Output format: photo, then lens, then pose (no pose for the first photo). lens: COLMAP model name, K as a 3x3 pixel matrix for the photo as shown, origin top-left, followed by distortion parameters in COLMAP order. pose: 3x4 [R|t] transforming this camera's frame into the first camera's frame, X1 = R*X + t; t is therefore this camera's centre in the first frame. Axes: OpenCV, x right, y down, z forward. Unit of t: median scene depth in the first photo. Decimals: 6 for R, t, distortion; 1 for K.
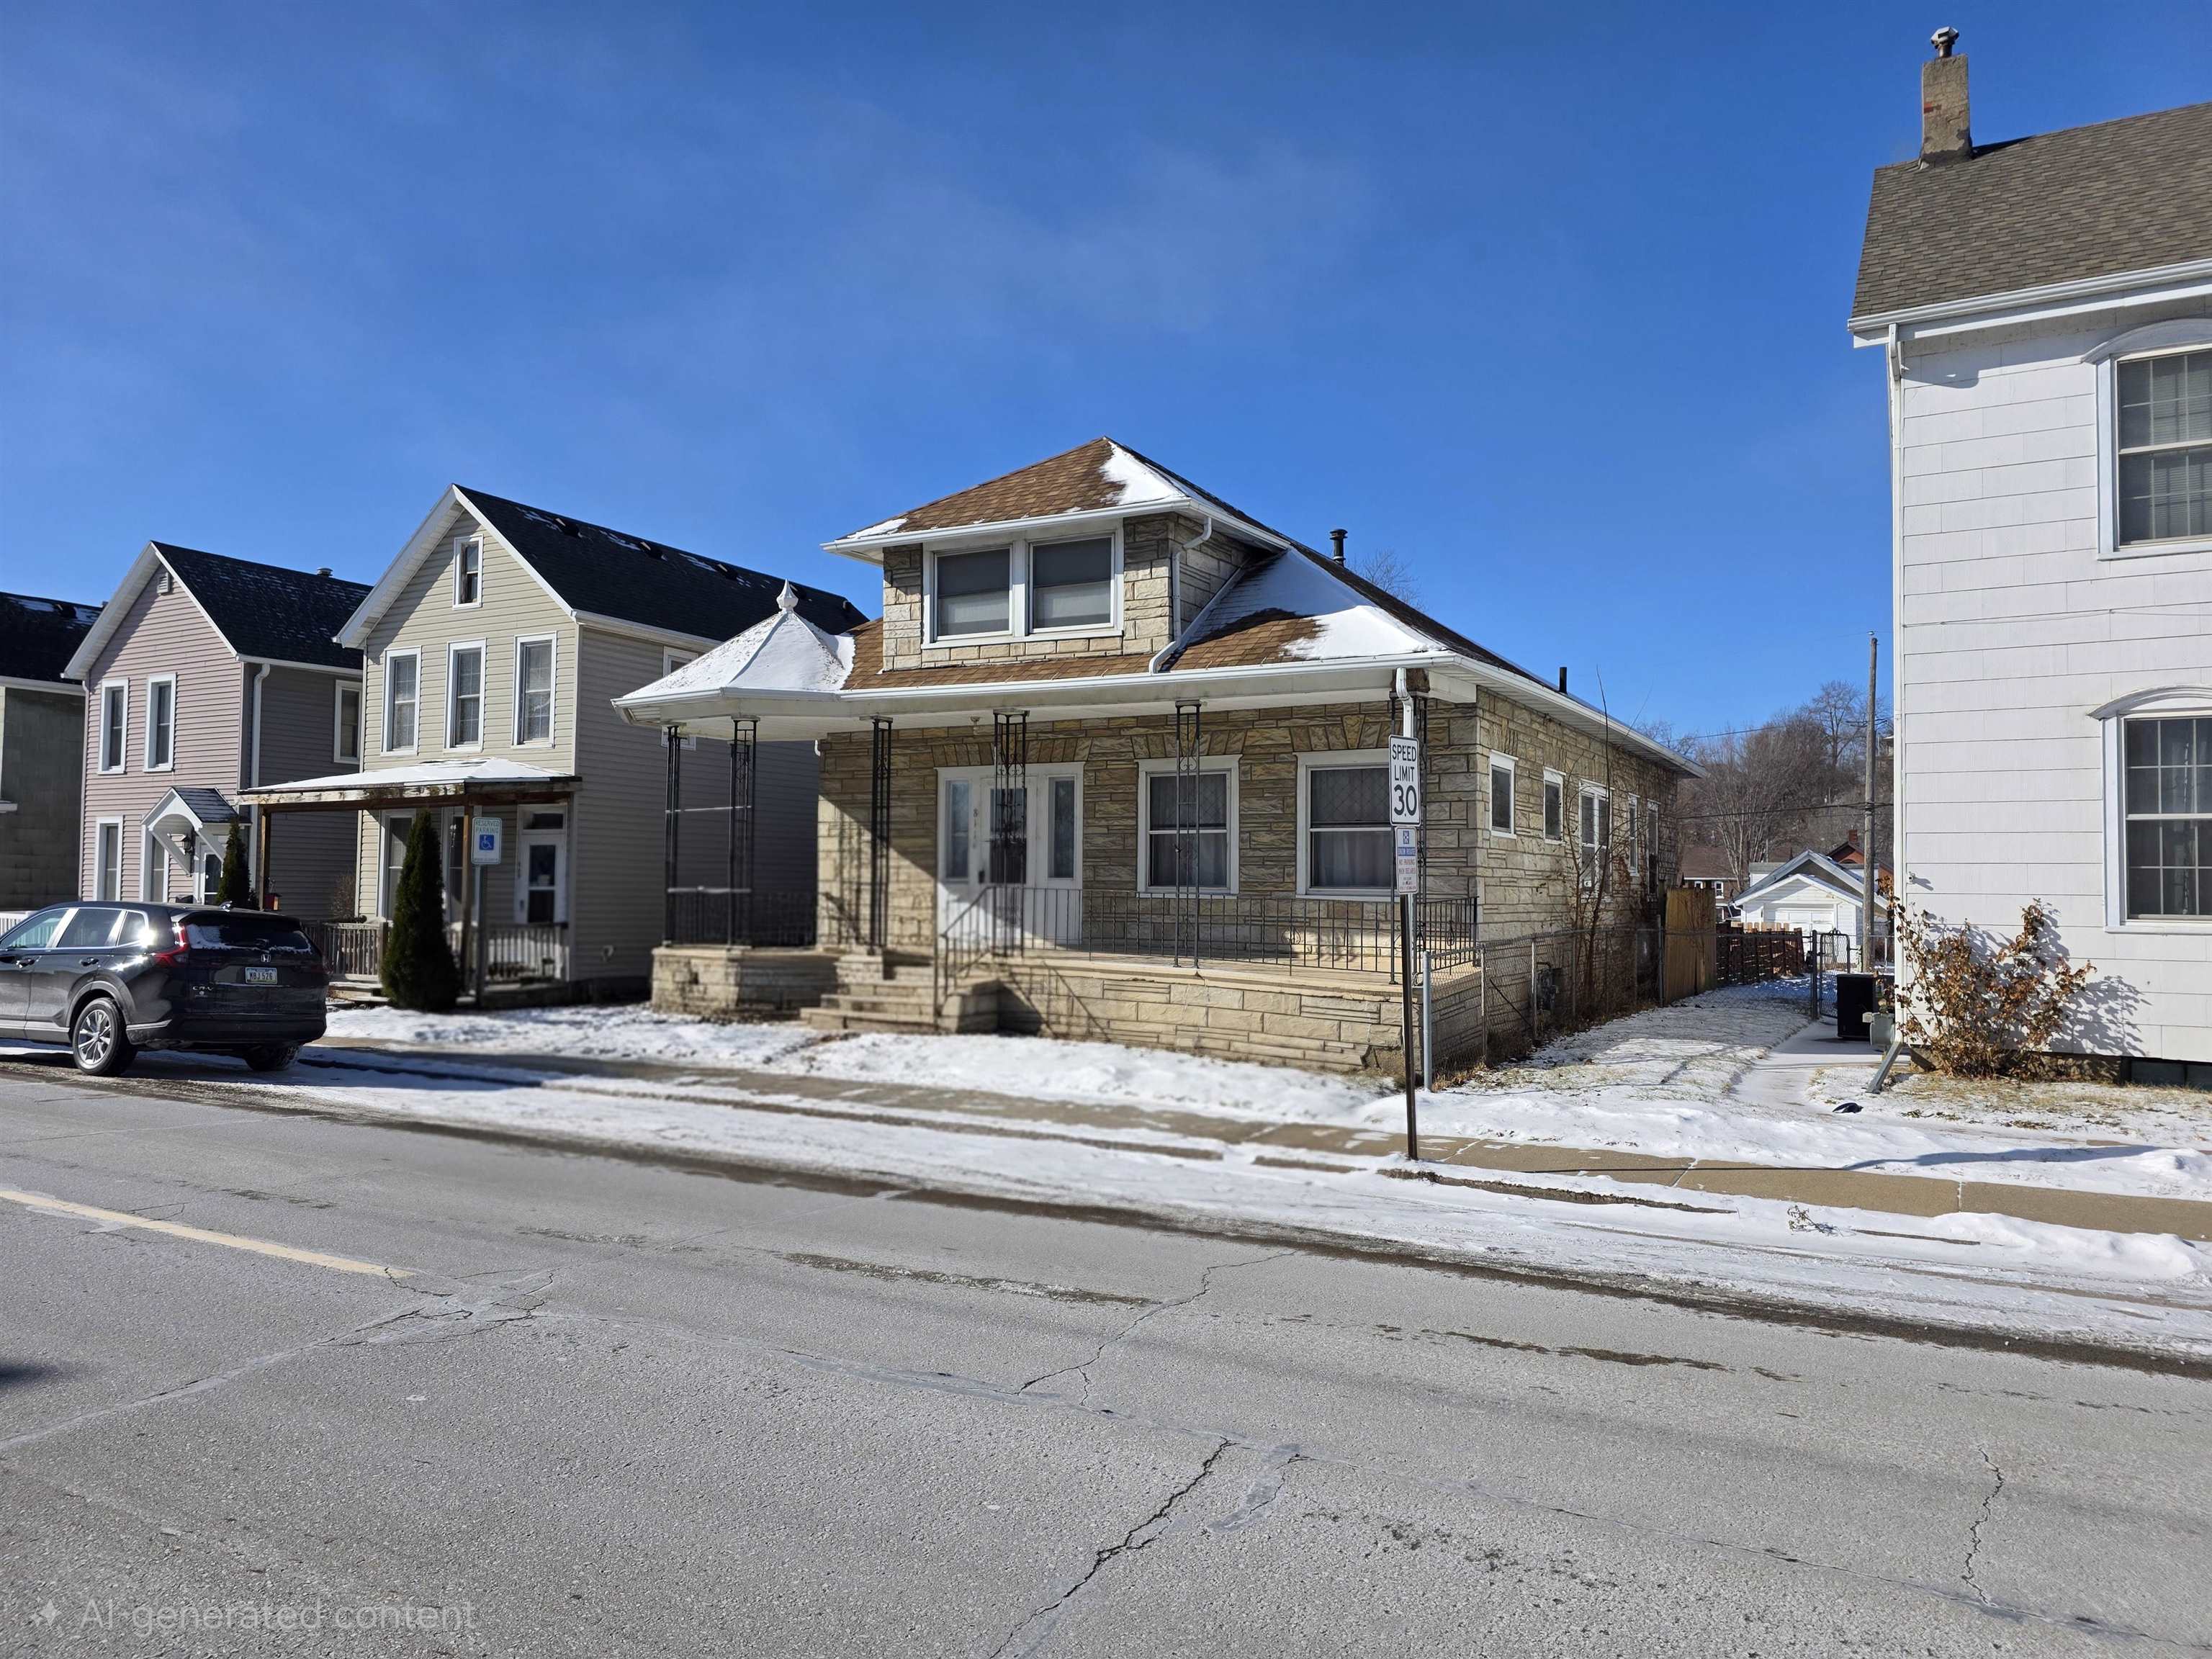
lens RADIAL K [[1495.8, 0, 1106.0], [0, 1495.8, 829.5], [0, 0, 1]] dist [0.001724, 0.000084]
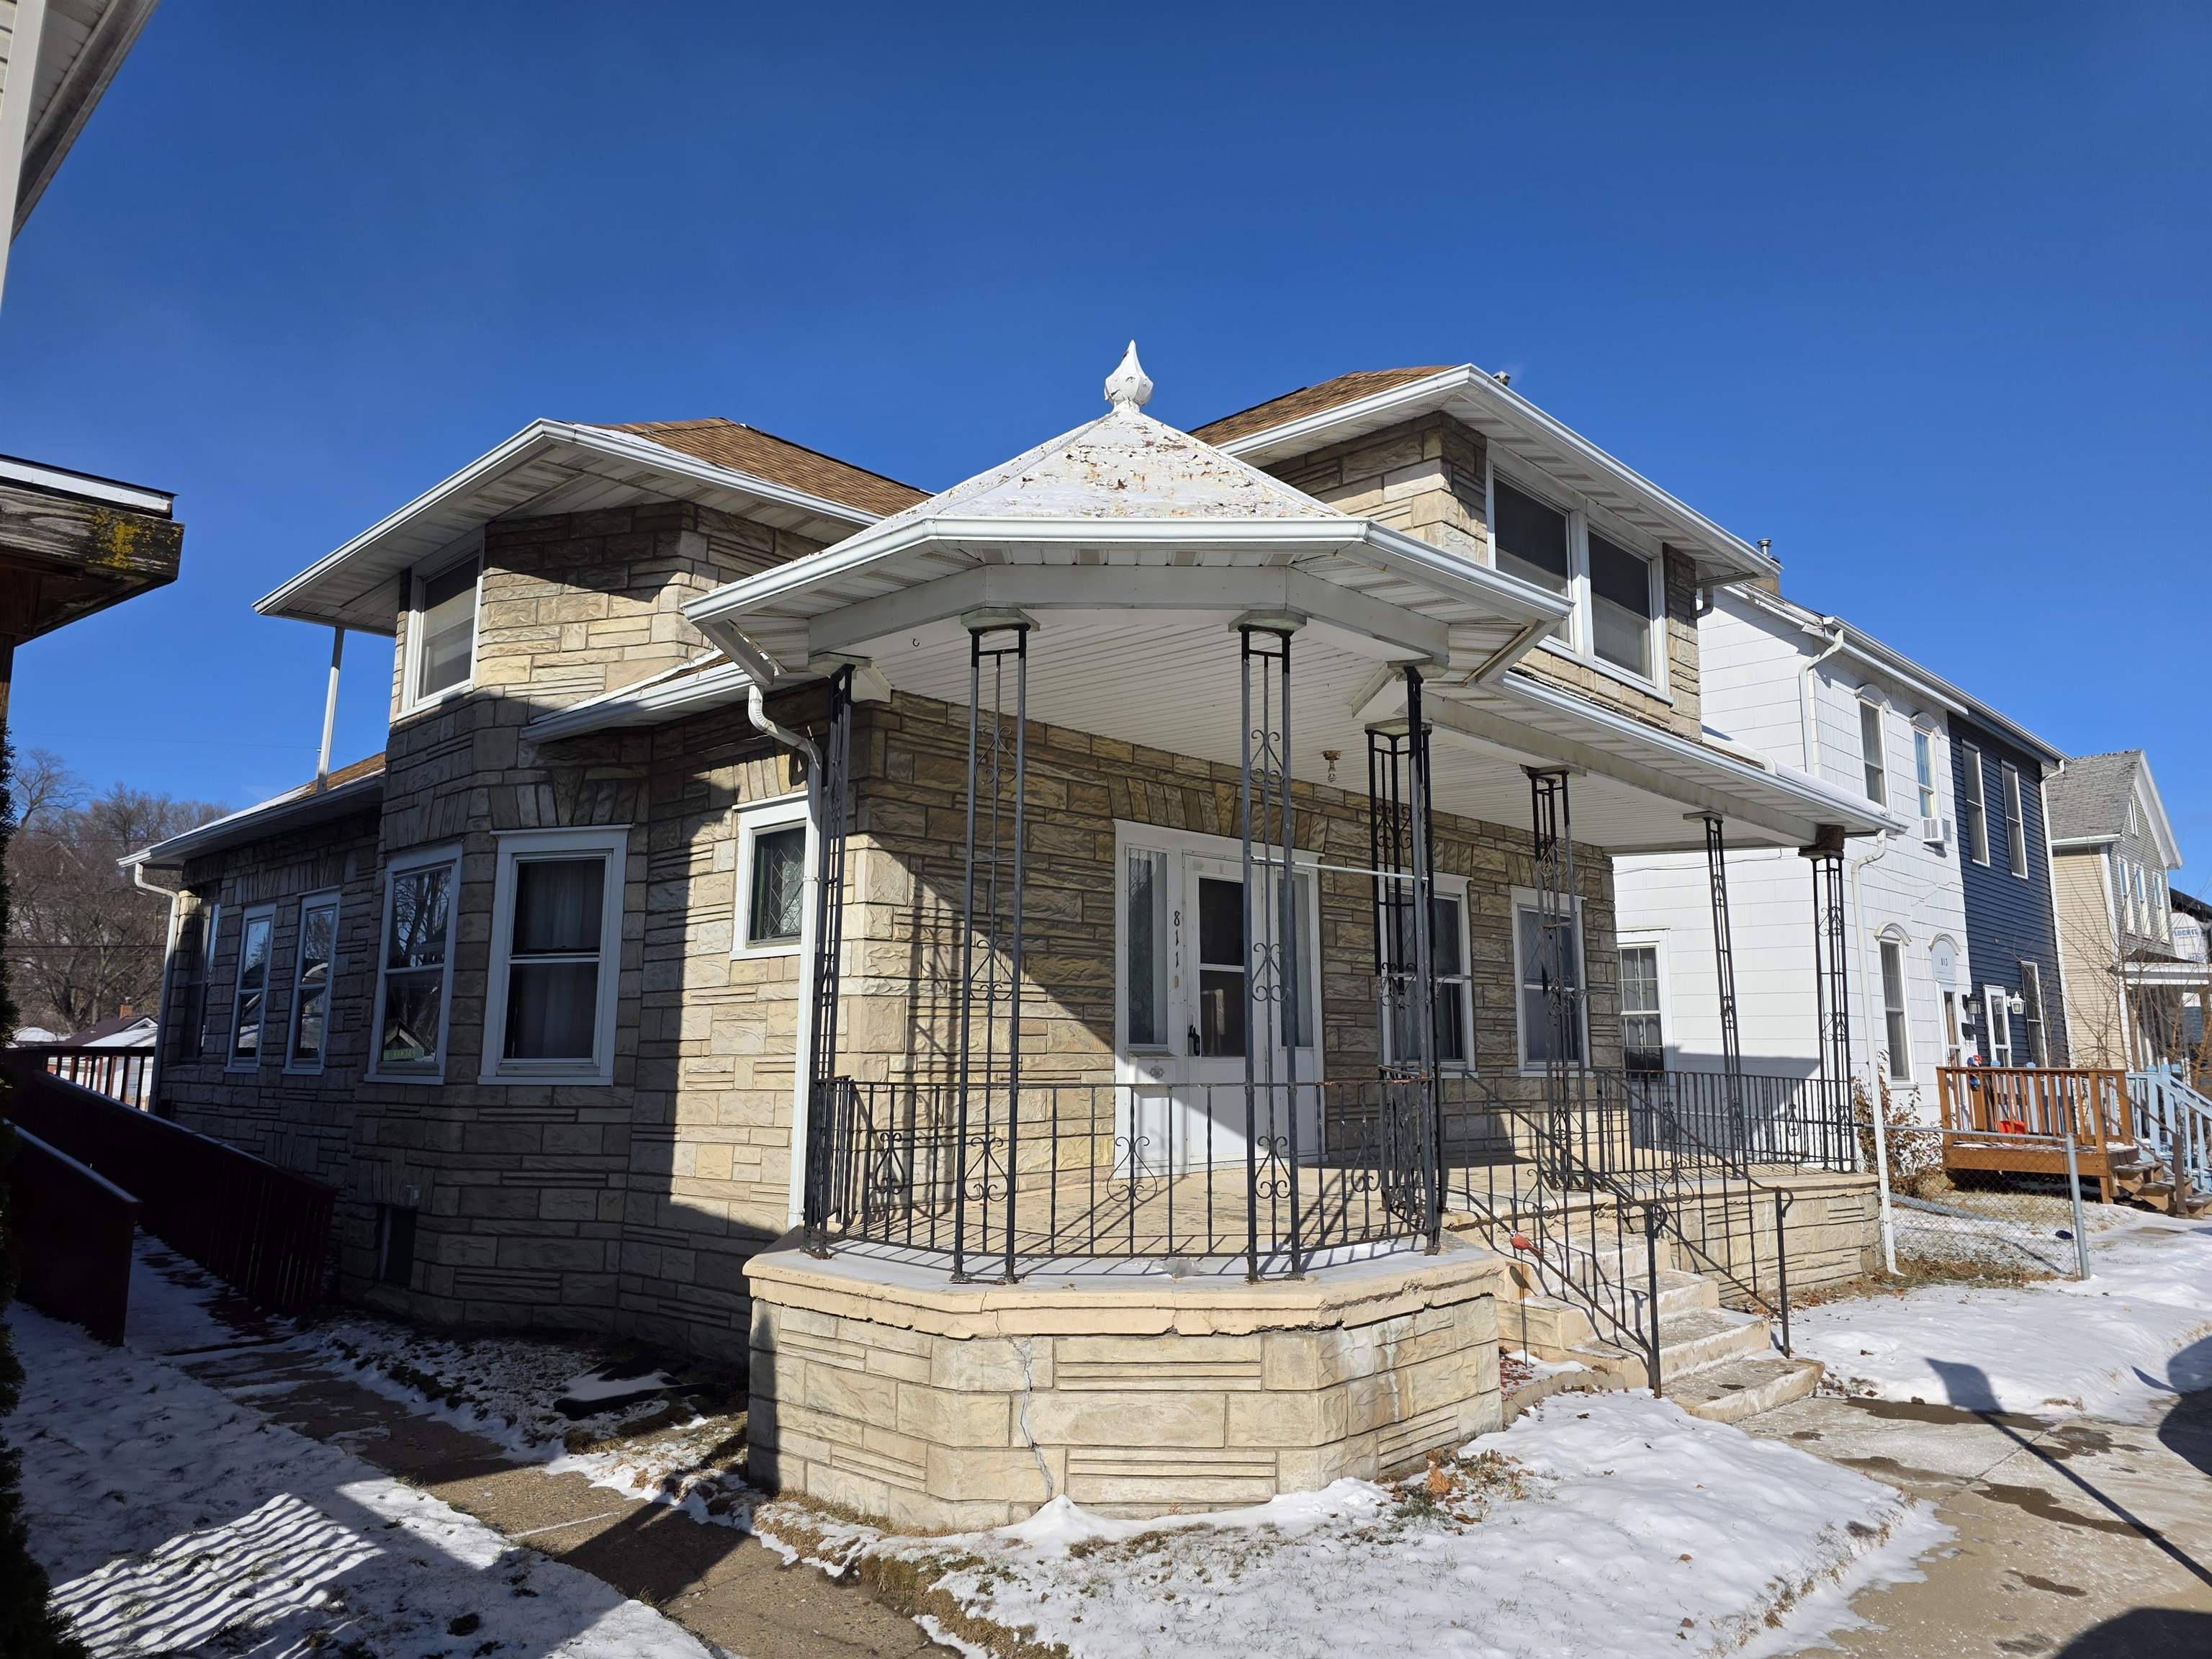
lens RADIAL K [[1495.8, 0, 1106.0], [0, 1495.8, 829.5], [0, 0, 1]] dist [0.001724, 0.000084]
pose [[0.262688, 0.137832, 0.954986, -0.600085], [-0.044973, 0.990418, -0.130575, 0.027325], [-0.963832, -0.008648, 0.266370, 0.891269]]
